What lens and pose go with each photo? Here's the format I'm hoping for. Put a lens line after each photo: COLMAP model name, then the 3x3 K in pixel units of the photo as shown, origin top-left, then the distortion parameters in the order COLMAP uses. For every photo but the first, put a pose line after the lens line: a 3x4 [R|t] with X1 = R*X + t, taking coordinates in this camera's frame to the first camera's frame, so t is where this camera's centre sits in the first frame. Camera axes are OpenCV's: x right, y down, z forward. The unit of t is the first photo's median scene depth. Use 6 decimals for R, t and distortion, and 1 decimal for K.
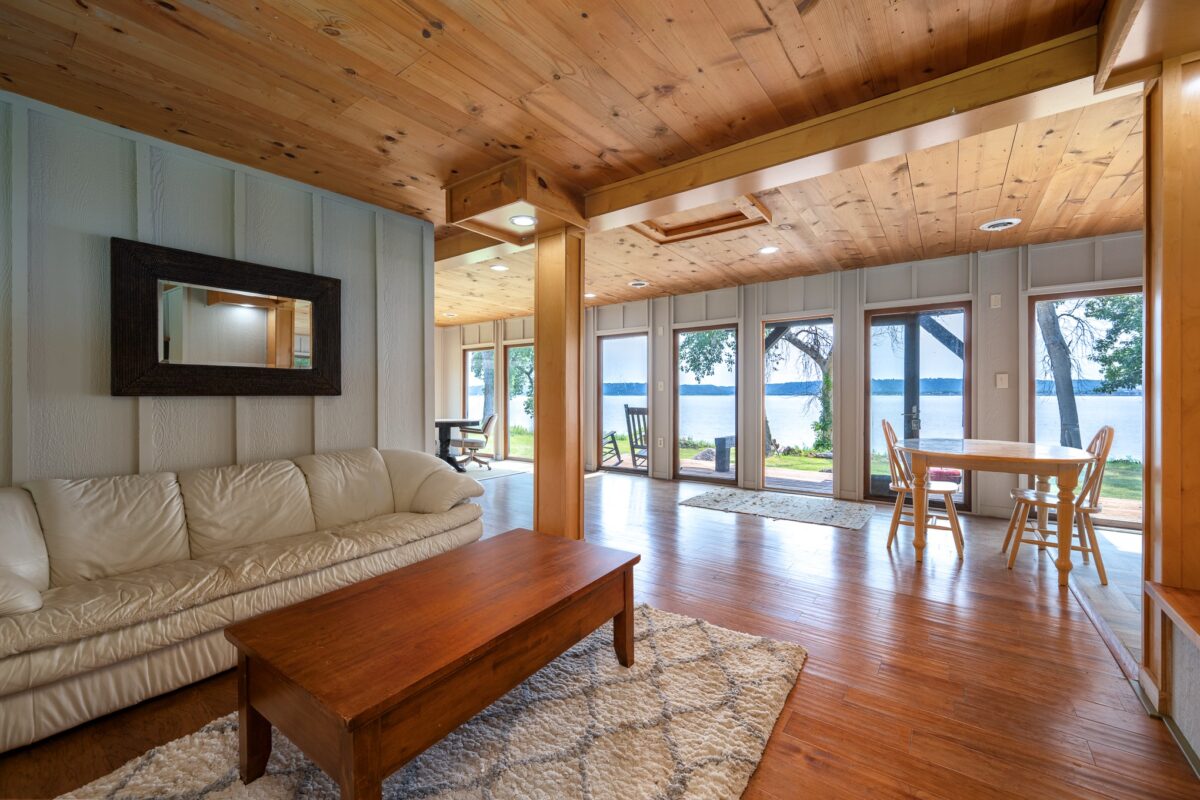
lens RADIAL K [[481.1, 0, 601.8], [0, 481.1, 397.3], [0, 0, 1]] dist [-0.000079, 0.000057]
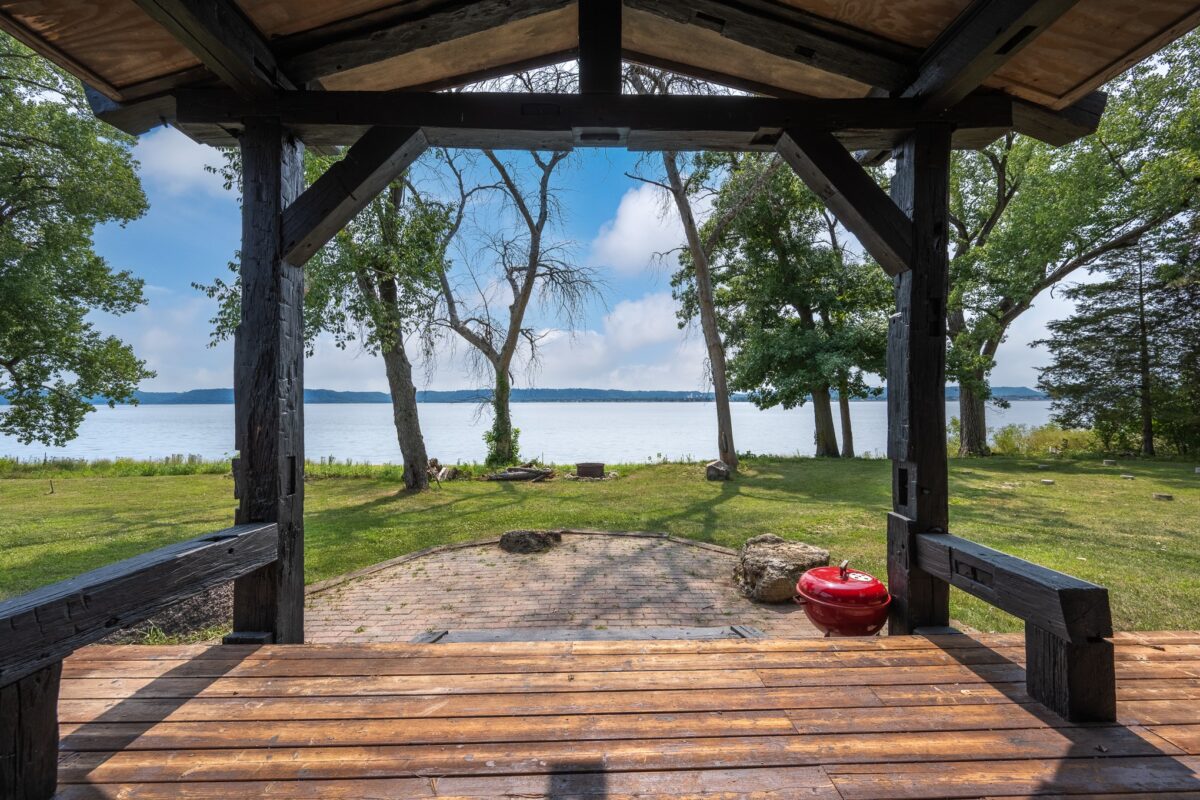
lens RADIAL K [[481.1, 0, 594.9], [0, 481.1, 400.9], [0, 0, 1]] dist [-0.000079, 0.000057]
pose [[0.801651, -0.002575, 0.597787, 0.104037], [0.007672, 0.999953, -0.005981, 0.005224], [-0.597743, 0.009381, 0.801633, 0.242217]]
